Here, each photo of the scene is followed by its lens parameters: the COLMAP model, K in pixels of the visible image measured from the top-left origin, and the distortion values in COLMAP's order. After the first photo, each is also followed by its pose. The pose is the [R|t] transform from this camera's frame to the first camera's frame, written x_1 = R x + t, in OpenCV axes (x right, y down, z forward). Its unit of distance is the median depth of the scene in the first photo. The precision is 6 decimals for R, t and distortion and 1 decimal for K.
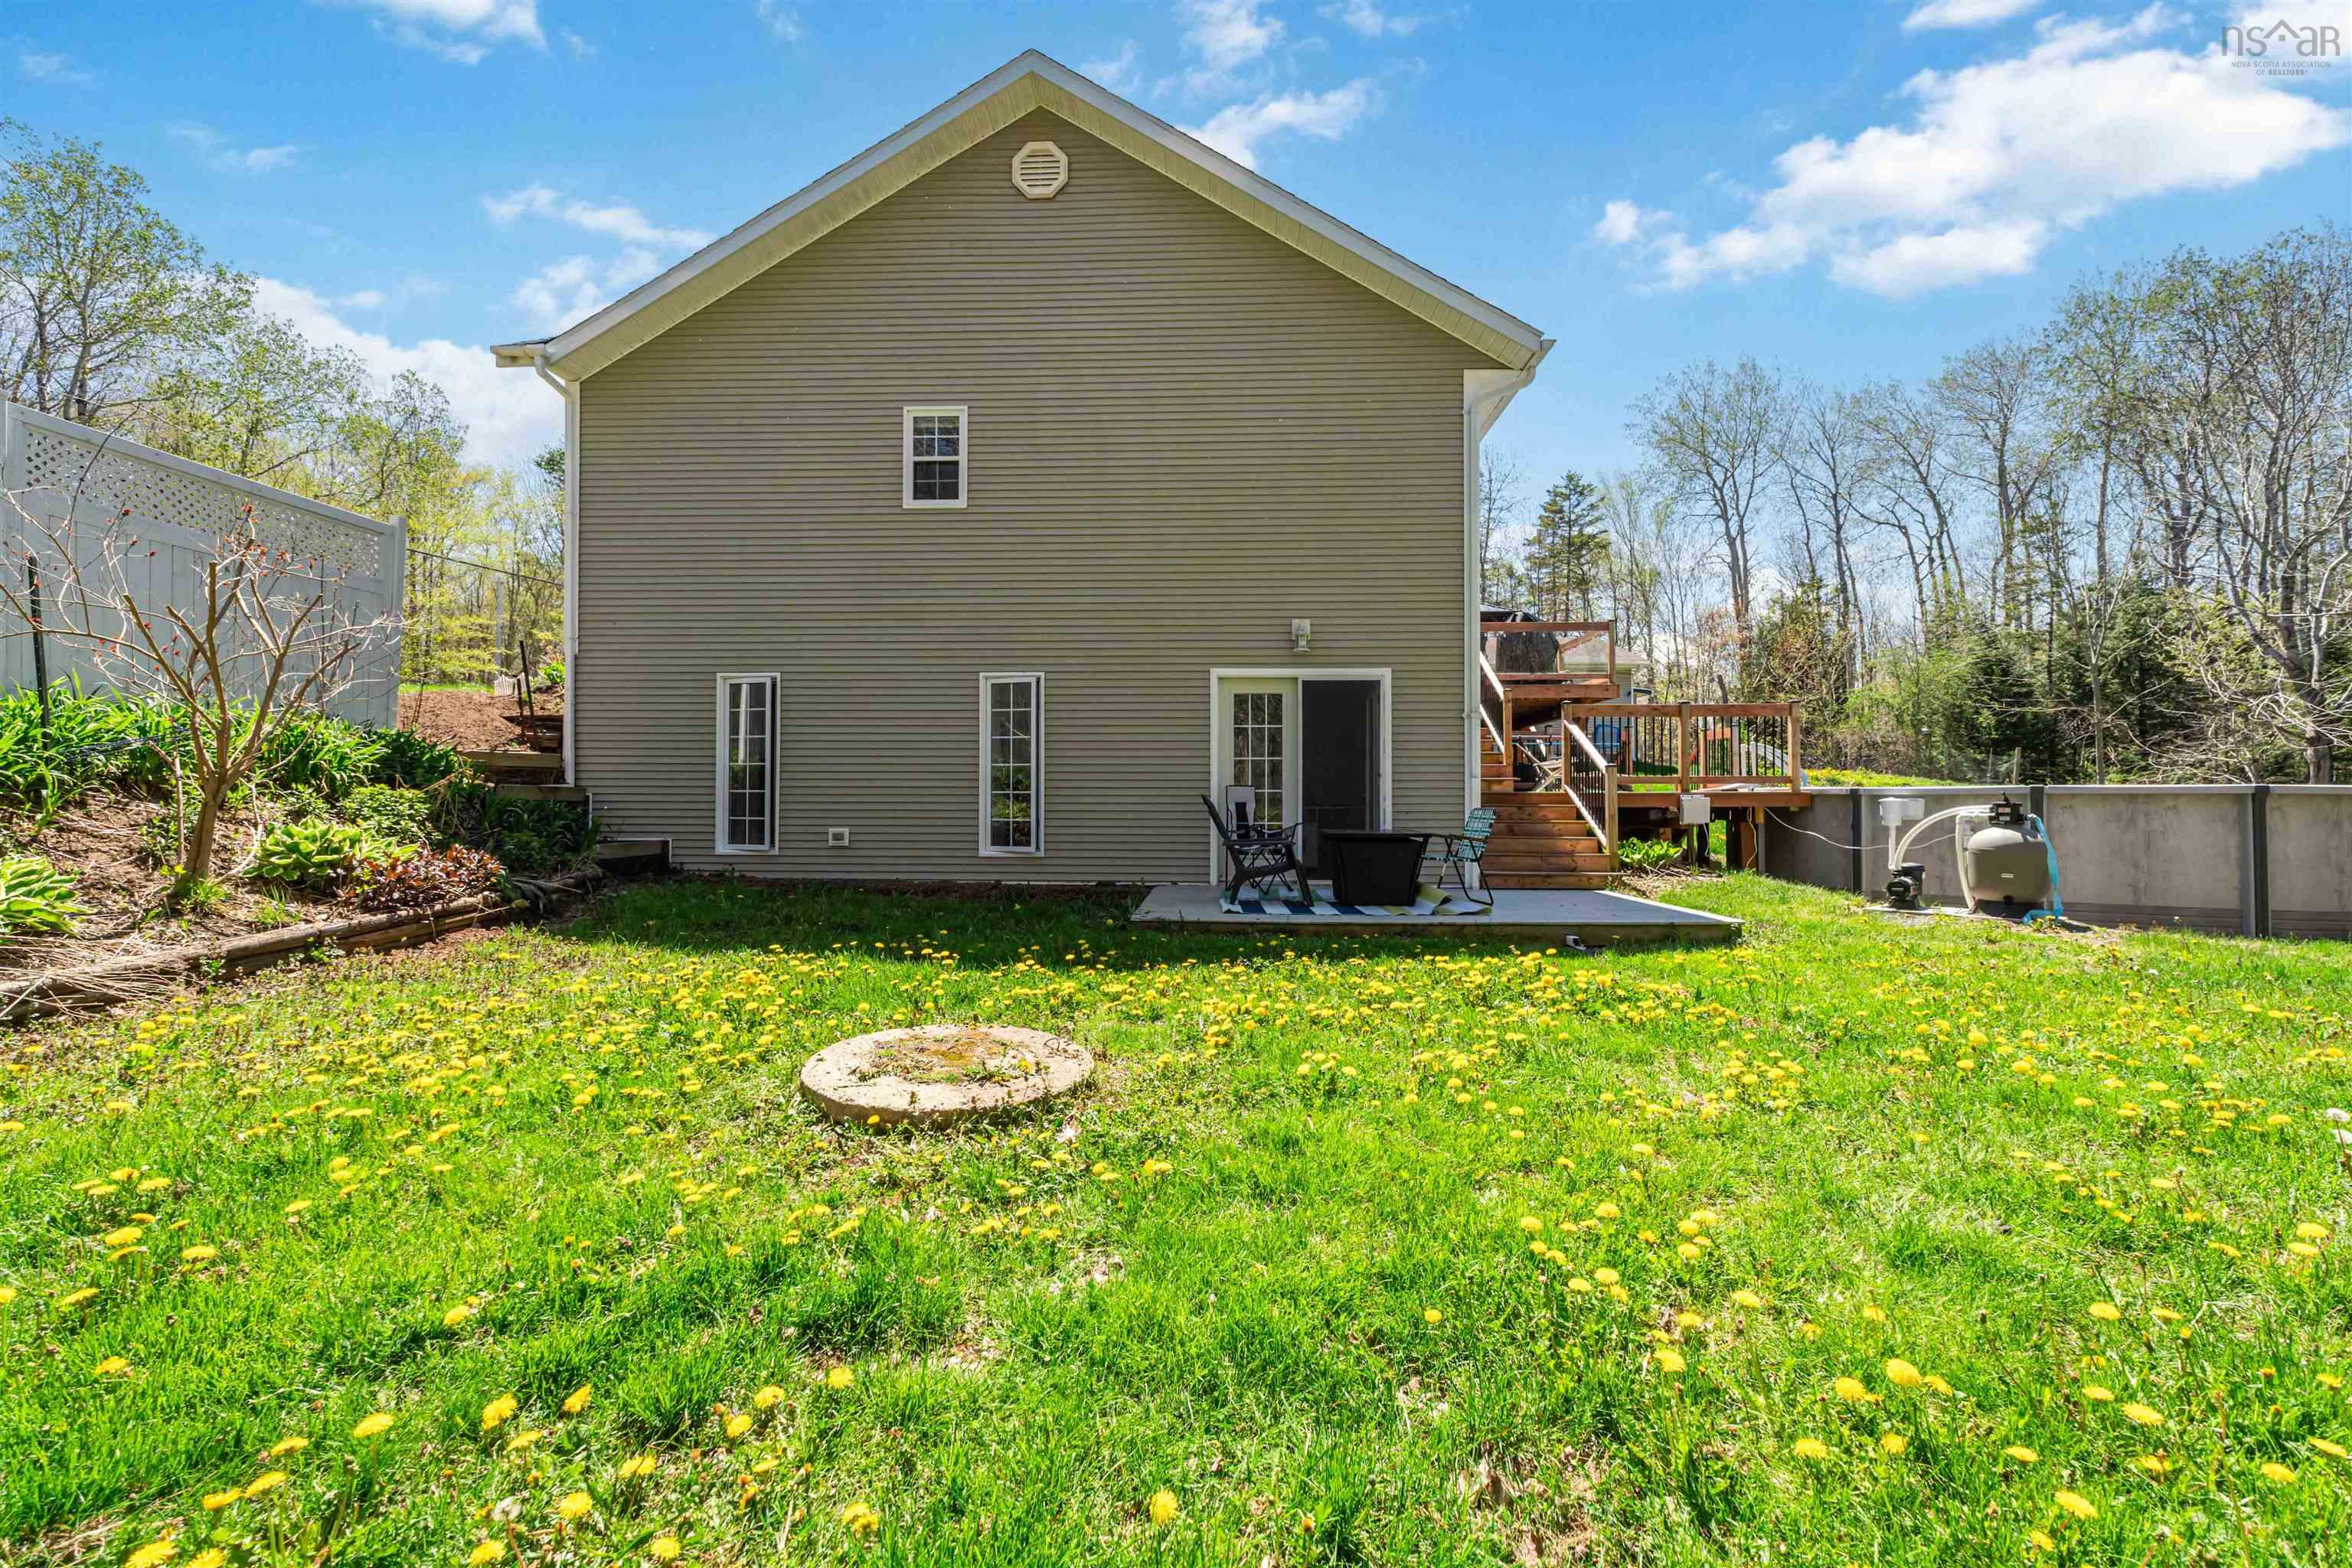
lens RADIAL K [[933.5, 0, 1178.4], [0, 933.5, 788.3], [0, 0, 1]] dist [-0.001424, 0.000160]
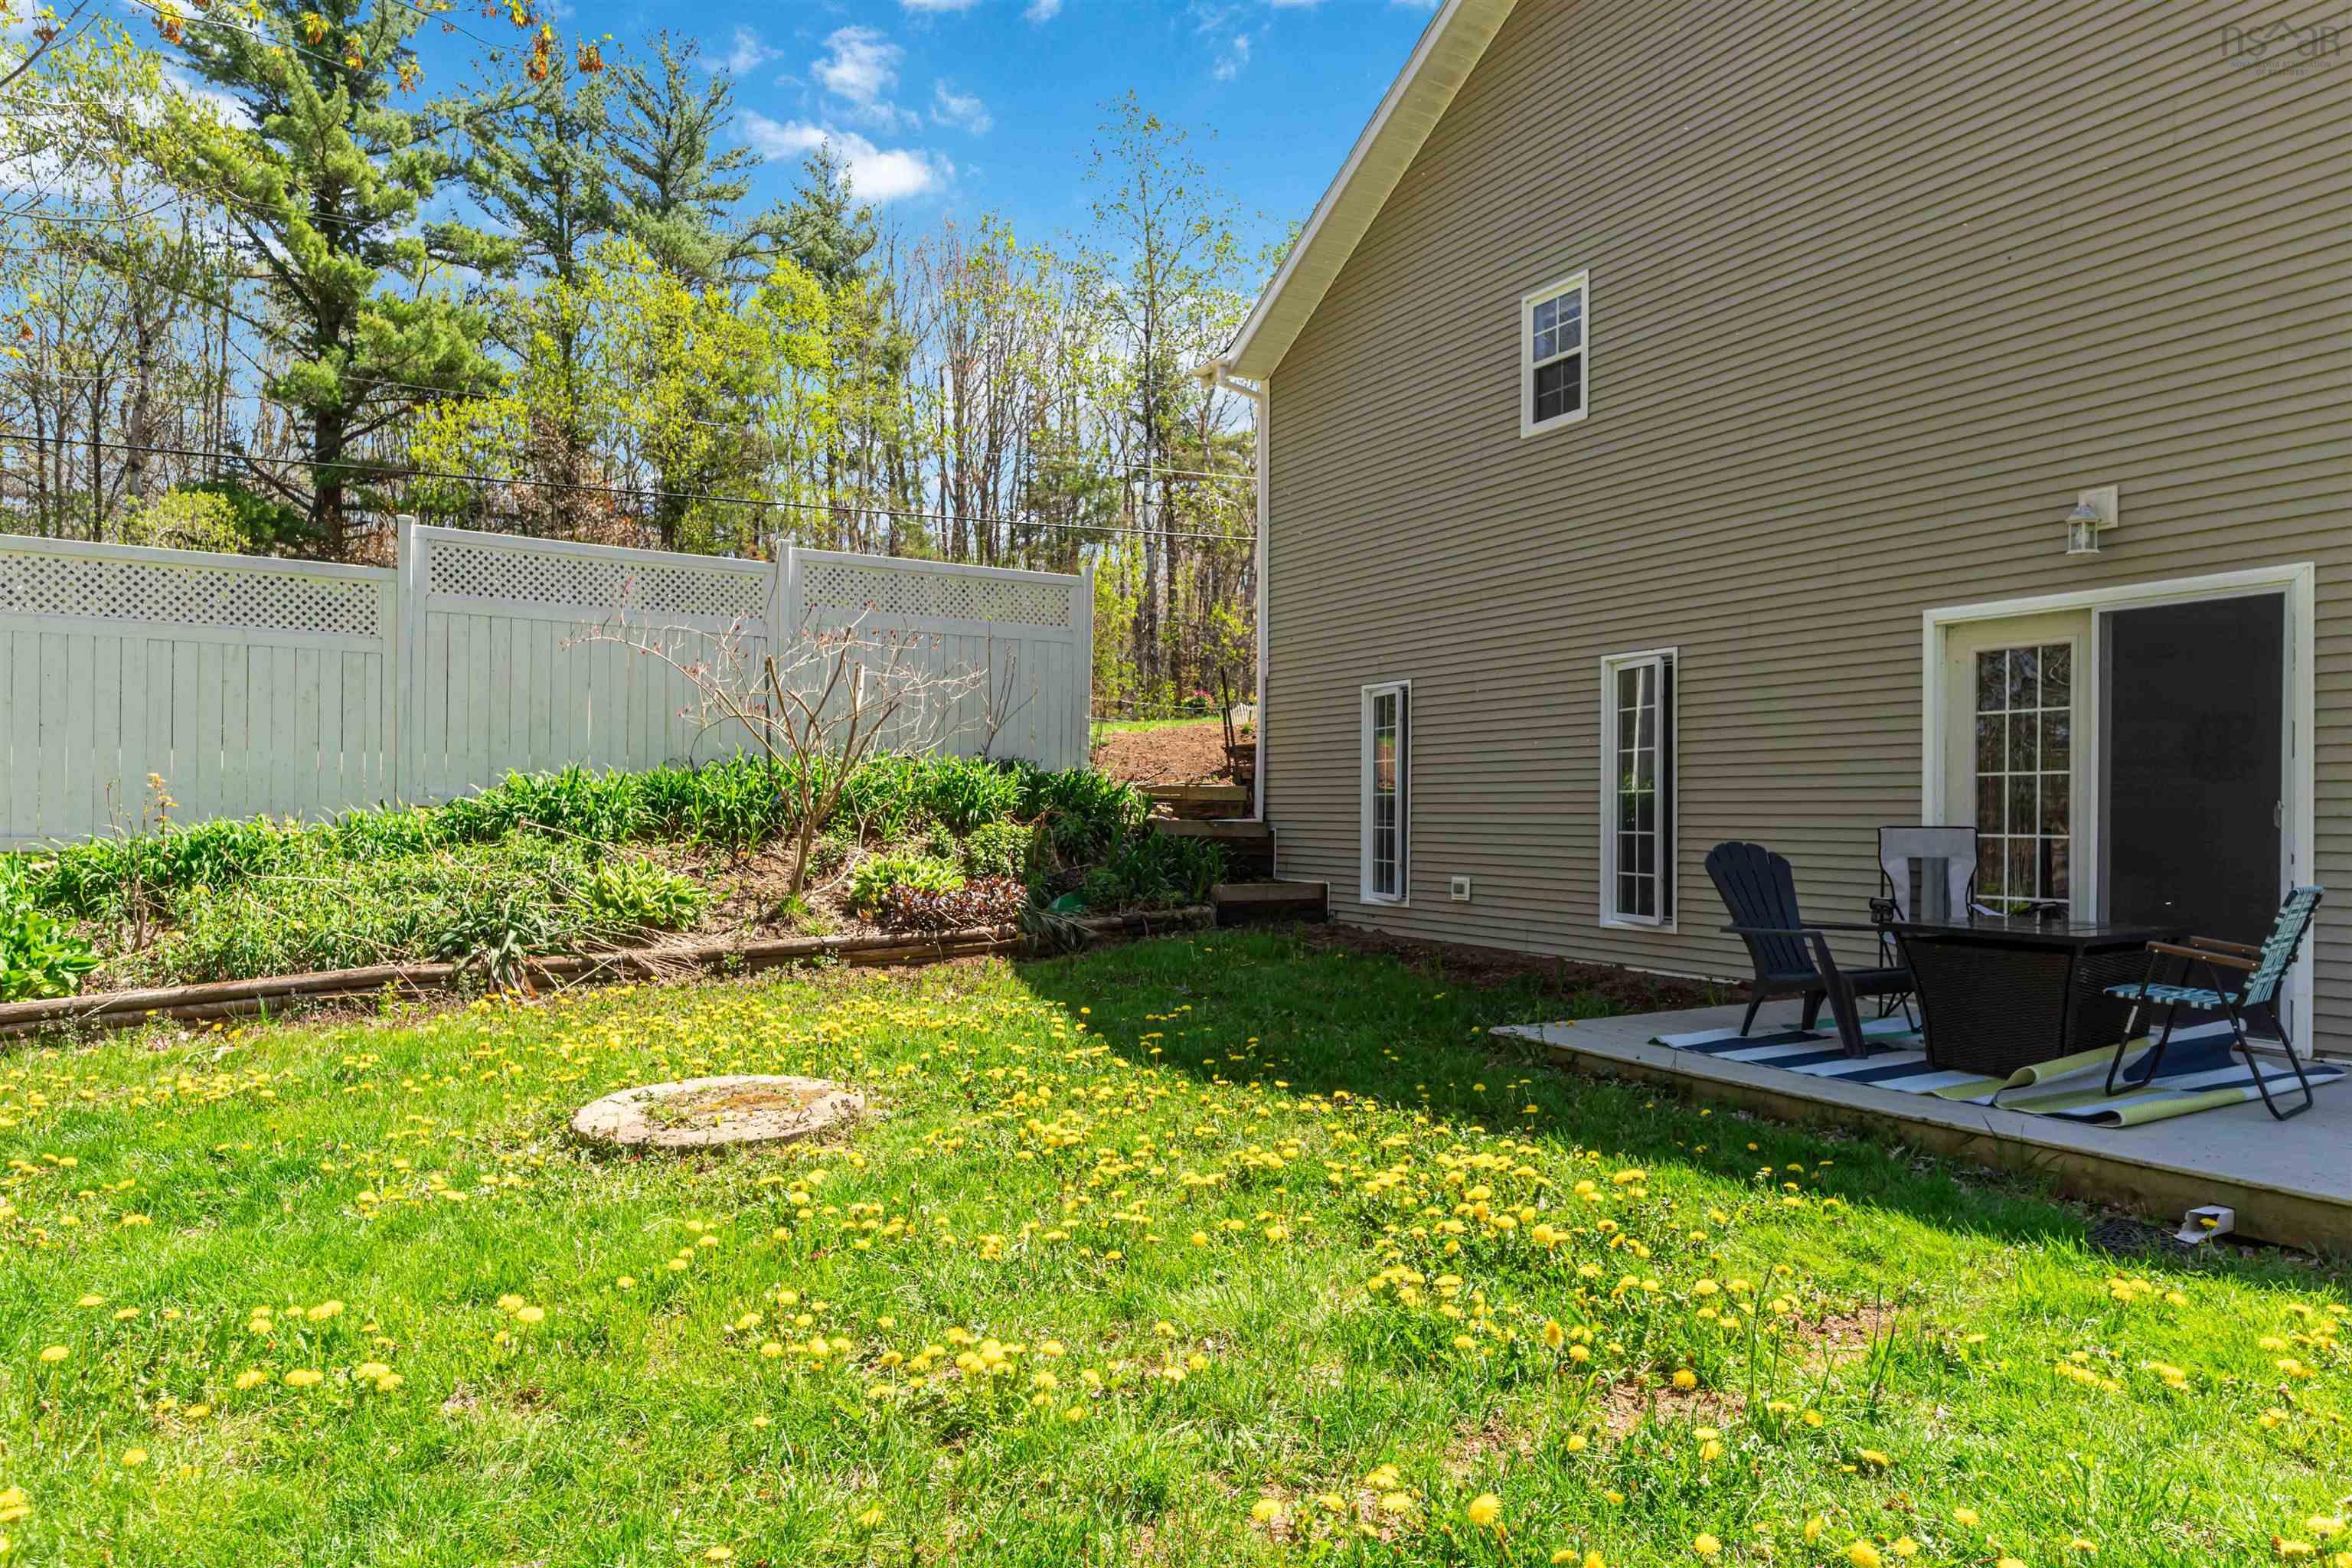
lens RADIAL K [[1451.7, 0, 1177.2], [0, 1451.7, 797.4], [0, 0, 1]] dist [0.002607, 0.000065]
pose [[0.512389, -0.007887, -0.858717, 0.537151], [0.006787, 0.999964, -0.005135, -0.018112], [0.858727, -0.003197, 0.512424, 0.192123]]
